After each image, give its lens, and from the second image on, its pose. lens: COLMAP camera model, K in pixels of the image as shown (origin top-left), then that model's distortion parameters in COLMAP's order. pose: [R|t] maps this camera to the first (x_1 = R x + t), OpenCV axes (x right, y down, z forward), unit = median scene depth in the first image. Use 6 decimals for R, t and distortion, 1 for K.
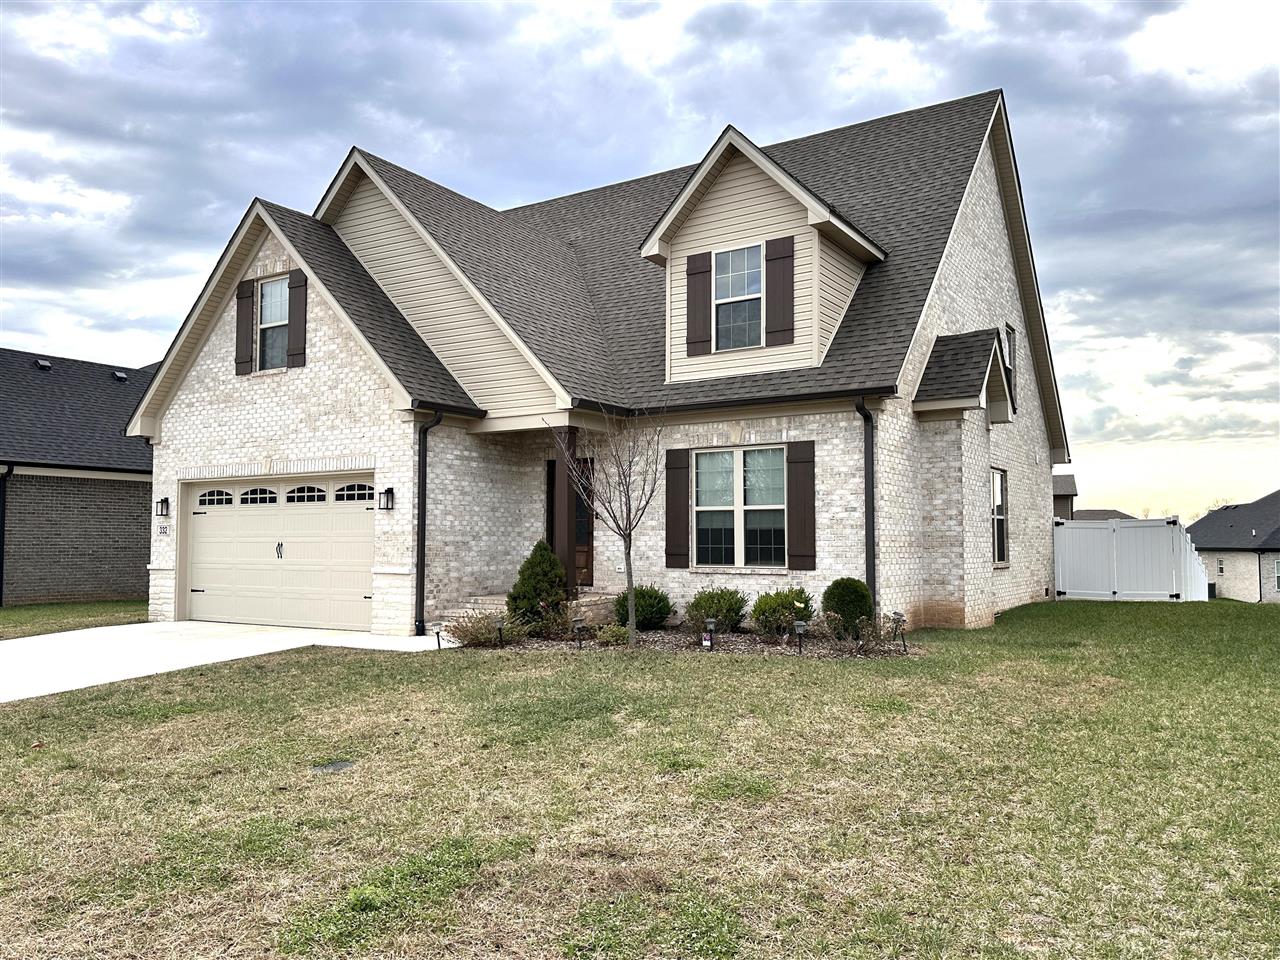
lens RADIAL K [[964.7, 0, 643.0], [0, 964.7, 476.6], [0, 0, 1]] dist [0.006928, 0.000927]
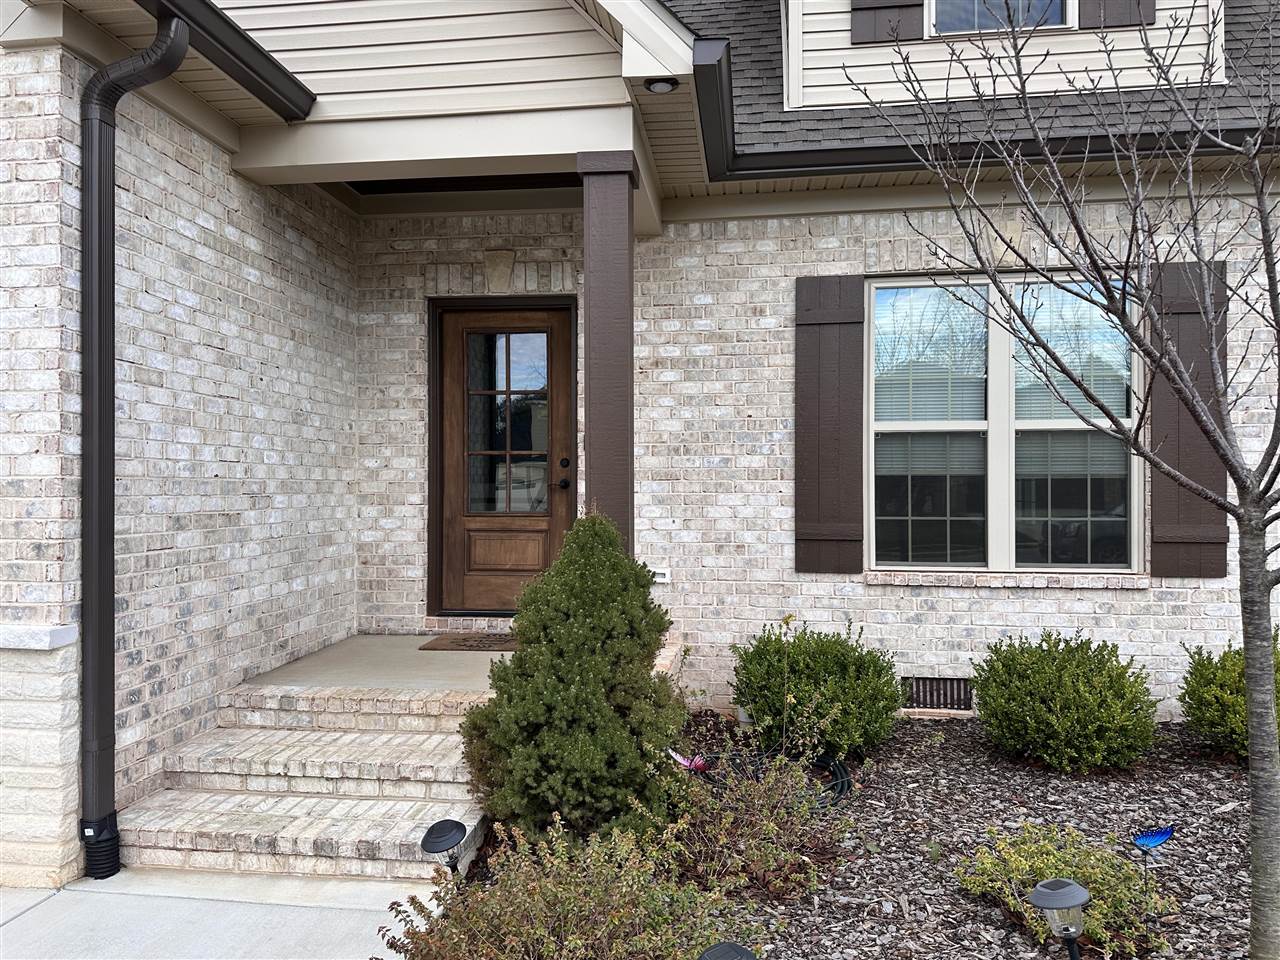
lens RADIAL K [[908.1, 0, 641.0], [0, 908.1, 490.2], [0, 0, 1]] dist [0.017476, -0.019793]
pose [[0.901034, -0.002151, 0.433743, -0.196393], [-0.027713, 0.997659, 0.062516, 0.038150], [-0.432862, -0.068349, 0.898866, 0.684938]]
